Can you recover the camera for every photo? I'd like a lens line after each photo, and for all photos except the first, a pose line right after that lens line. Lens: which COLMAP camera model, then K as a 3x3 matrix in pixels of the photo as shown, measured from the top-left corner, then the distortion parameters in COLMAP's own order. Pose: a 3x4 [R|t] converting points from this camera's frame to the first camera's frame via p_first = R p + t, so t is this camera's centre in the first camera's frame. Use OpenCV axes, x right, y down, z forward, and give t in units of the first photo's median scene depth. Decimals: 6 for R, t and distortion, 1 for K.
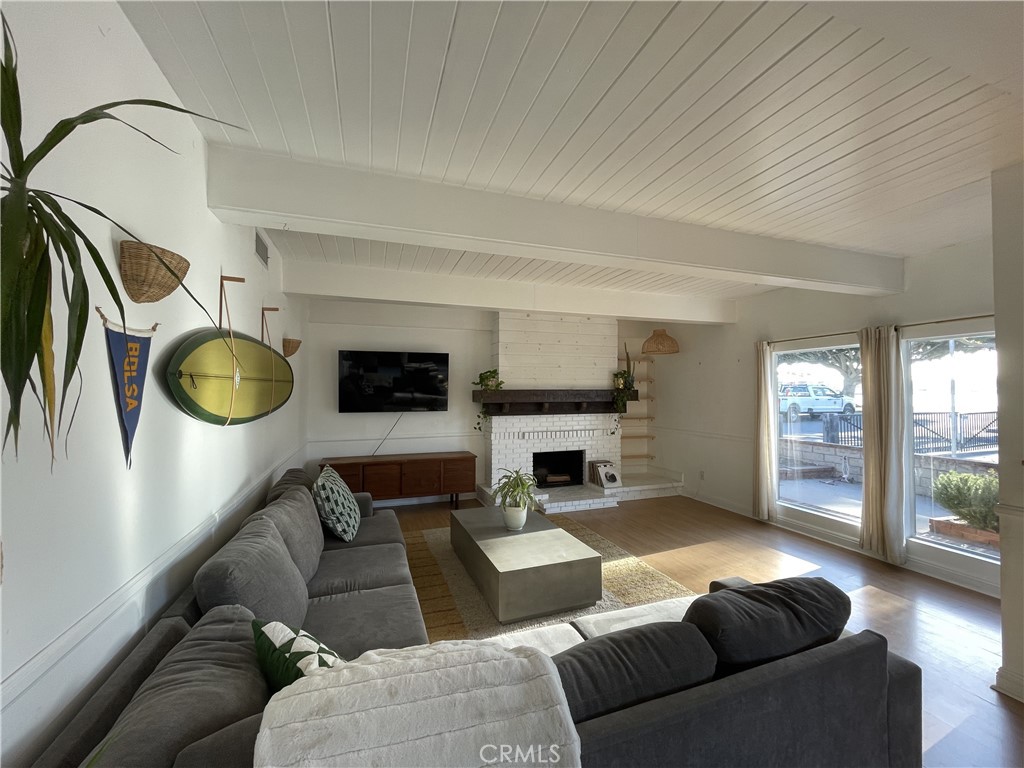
lens RADIAL K [[411.7, 0, 512.6], [0, 411.7, 385.9], [0, 0, 1]] dist [0.004654, -0.000396]
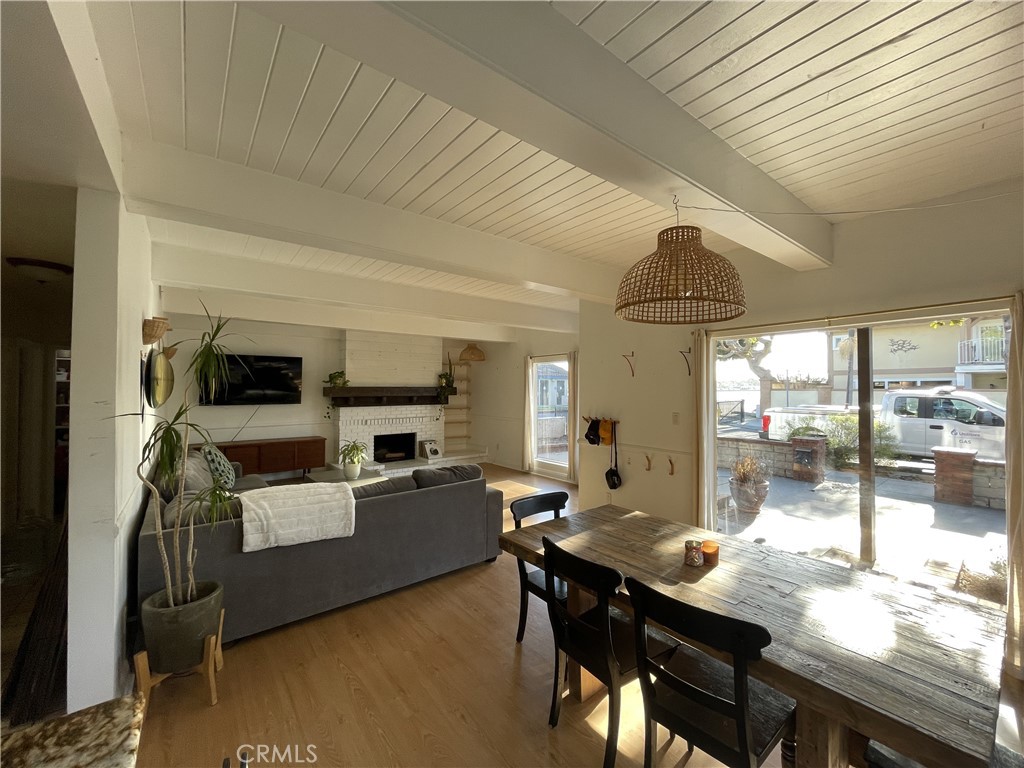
lens RADIAL K [[411.7, 0, 513.2], [0, 411.7, 381.6], [0, 0, 1]] dist [0.004654, -0.000396]
pose [[0.945790, 0.007140, 0.324701, 0.041478], [-0.006023, 0.999972, -0.004446, -0.003986], [-0.324724, 0.002249, 0.945806, -0.363478]]
